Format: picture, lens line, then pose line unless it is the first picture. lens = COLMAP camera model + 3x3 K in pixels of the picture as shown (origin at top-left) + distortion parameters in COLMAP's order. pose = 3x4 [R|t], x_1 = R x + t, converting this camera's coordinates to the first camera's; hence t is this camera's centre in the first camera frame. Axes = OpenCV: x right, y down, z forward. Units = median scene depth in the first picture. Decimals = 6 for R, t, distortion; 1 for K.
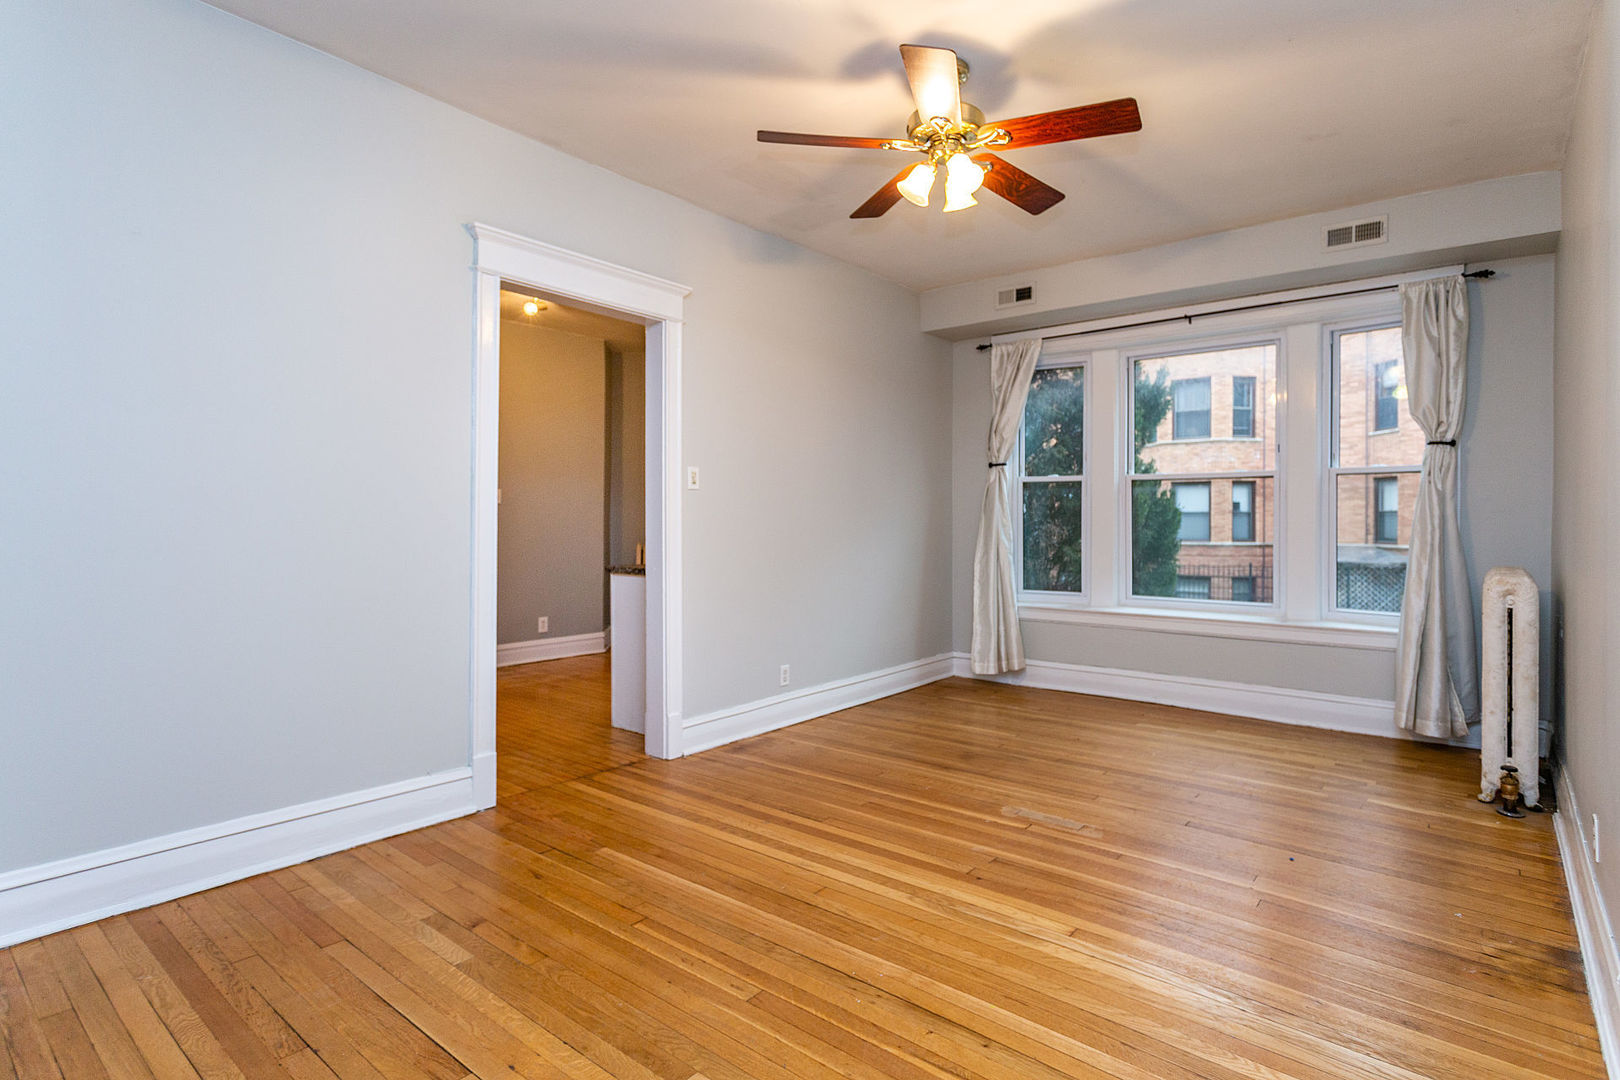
lens RADIAL K [[783.2, 0, 817.5], [0, 783.2, 538.2], [0, 0, 1]] dist [-0.004555, 0.000153]
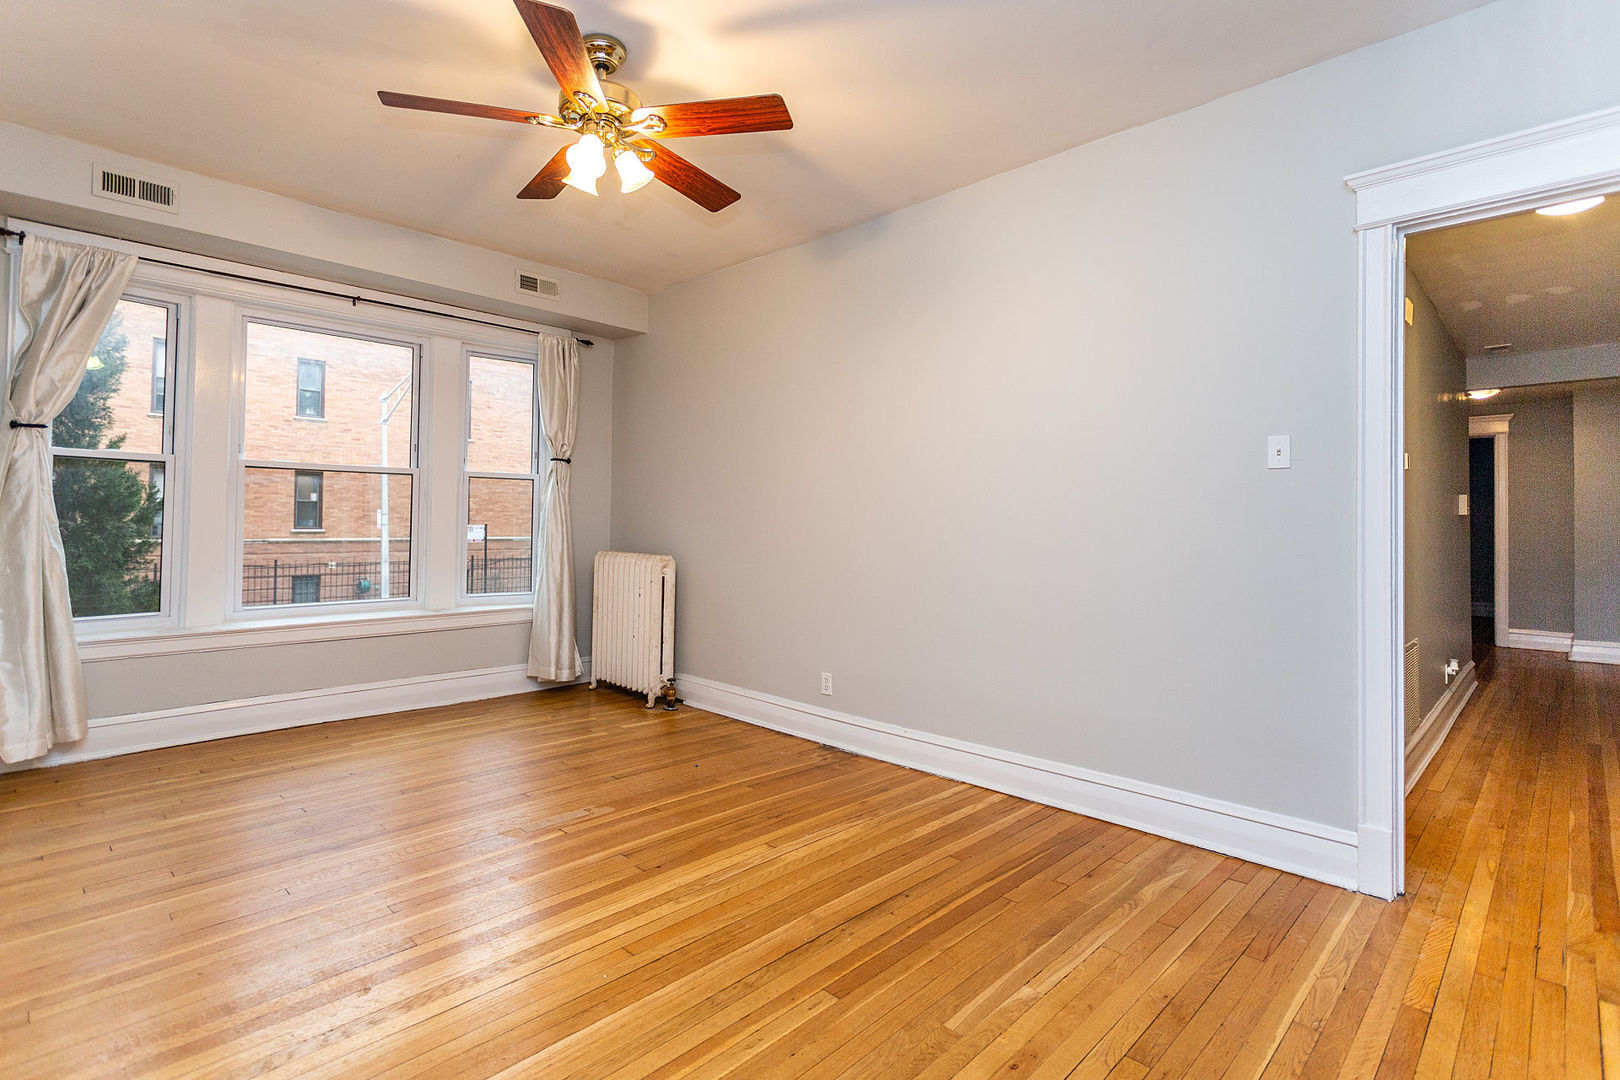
lens RADIAL K [[828.8, 0, 812.8], [0, 828.8, 527.2], [0, 0, 1]] dist [0.003138, 0.000350]
pose [[0.070354, -0.011064, 0.997461, -0.519309], [0.010336, 0.999893, 0.010362, -0.015792], [-0.997469, 0.009581, 0.070461, 0.423677]]
